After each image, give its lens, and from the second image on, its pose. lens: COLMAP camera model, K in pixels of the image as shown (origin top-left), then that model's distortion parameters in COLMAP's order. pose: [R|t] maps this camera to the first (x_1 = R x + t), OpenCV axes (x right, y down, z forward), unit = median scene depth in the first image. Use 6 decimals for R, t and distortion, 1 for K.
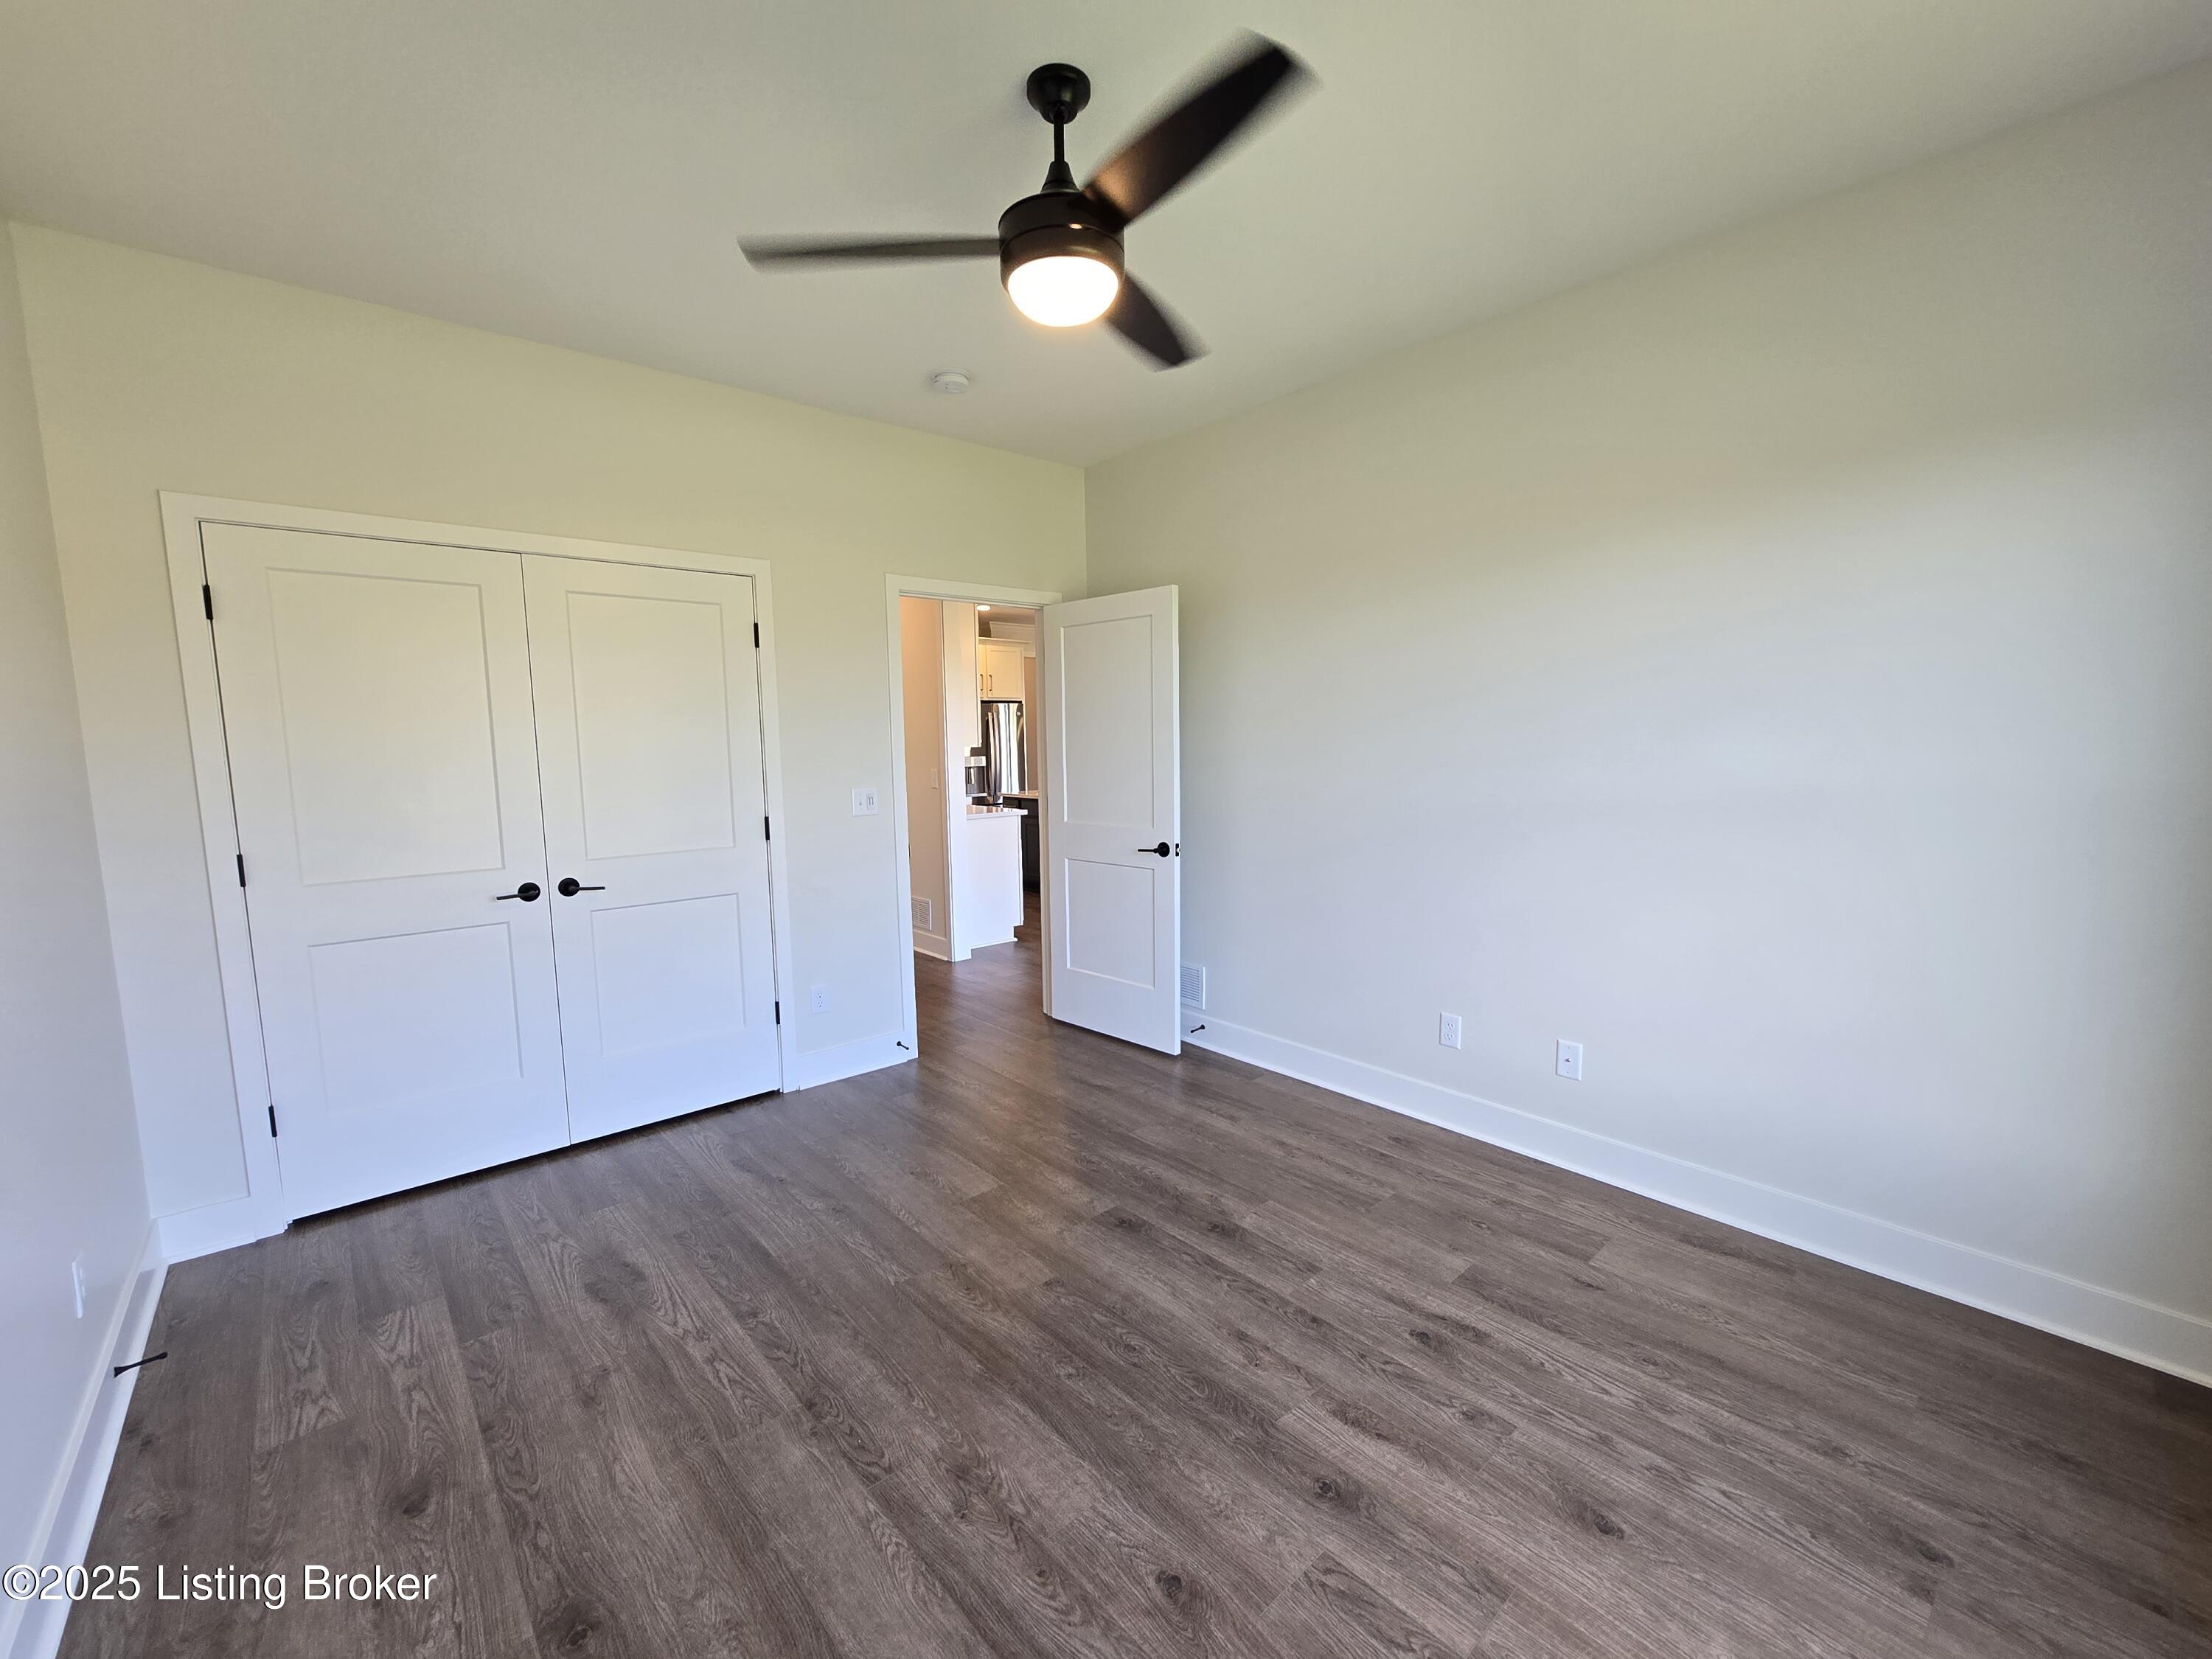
lens RADIAL K [[907.4, 0, 1098.2], [0, 907.4, 837.7], [0, 0, 1]] dist [-0.003056, 0.000105]
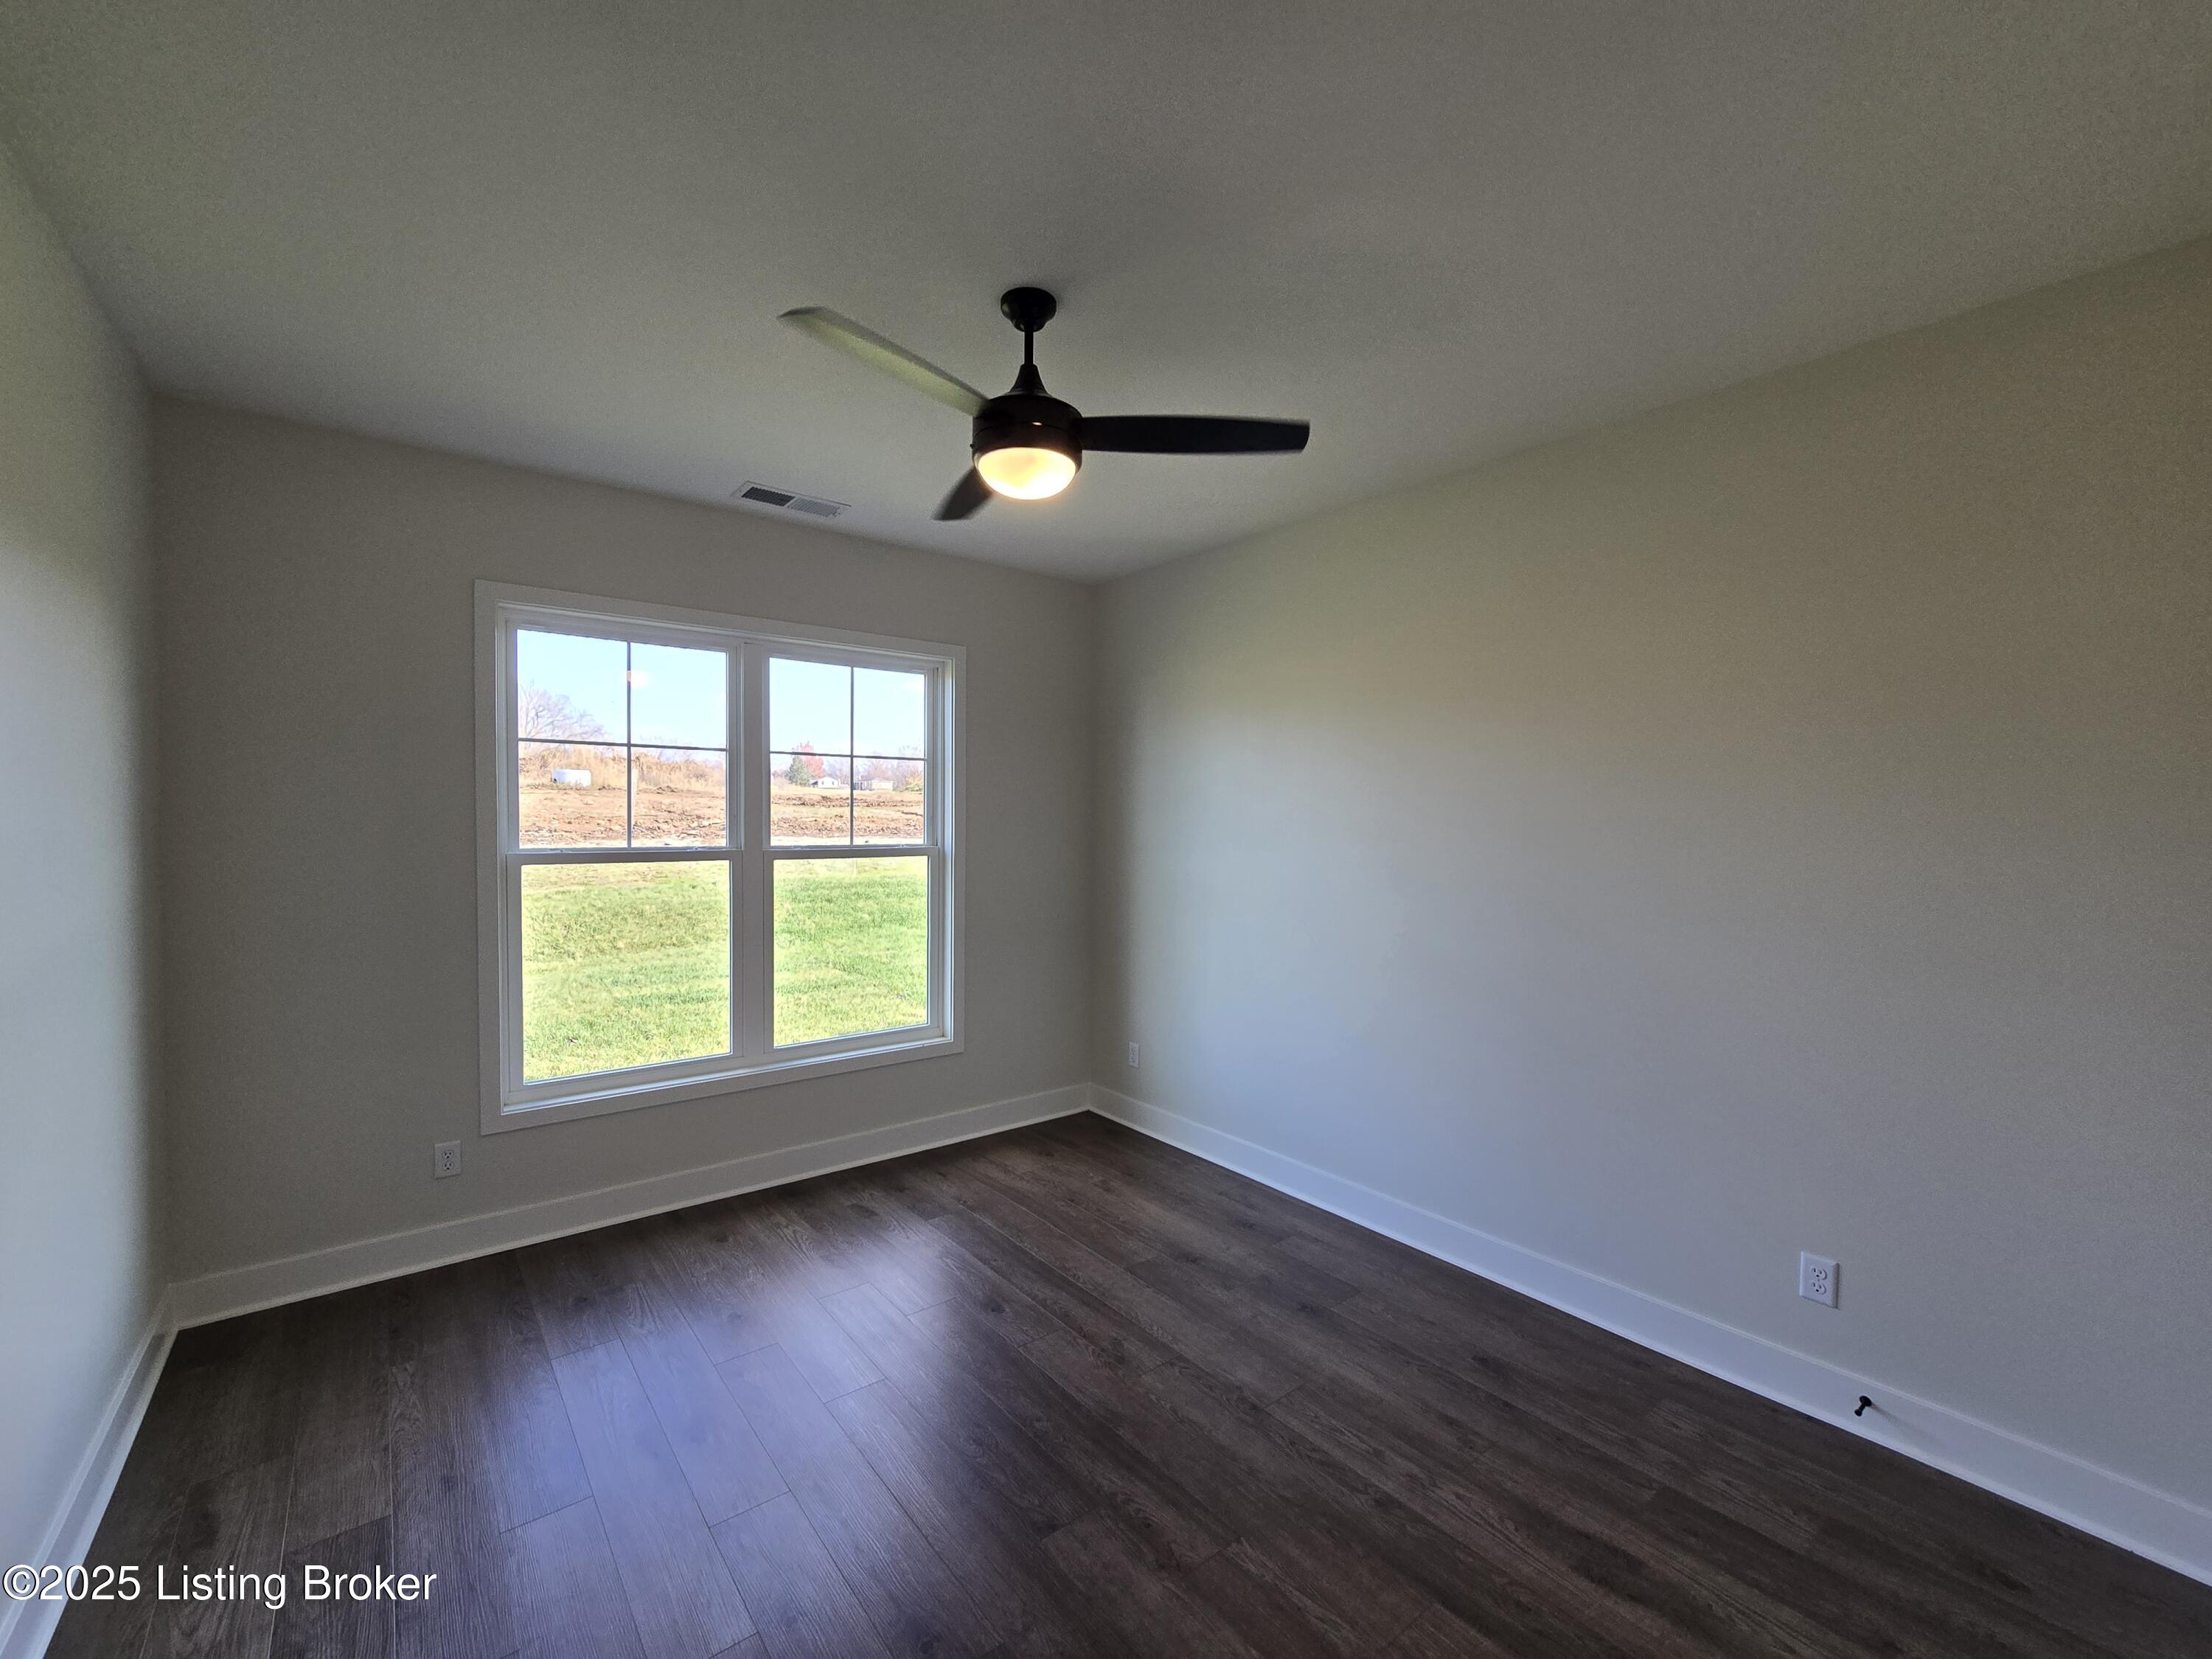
lens RADIAL K [[907.4, 0, 1098.2], [0, 907.4, 837.7], [0, 0, 1]] dist [-0.003056, 0.000105]
pose [[-0.998807, 0.008347, 0.048119, -0.163419], [0.014712, 0.990940, 0.133493, -0.273352], [-0.046569, 0.134042, -0.989881, 1.982064]]
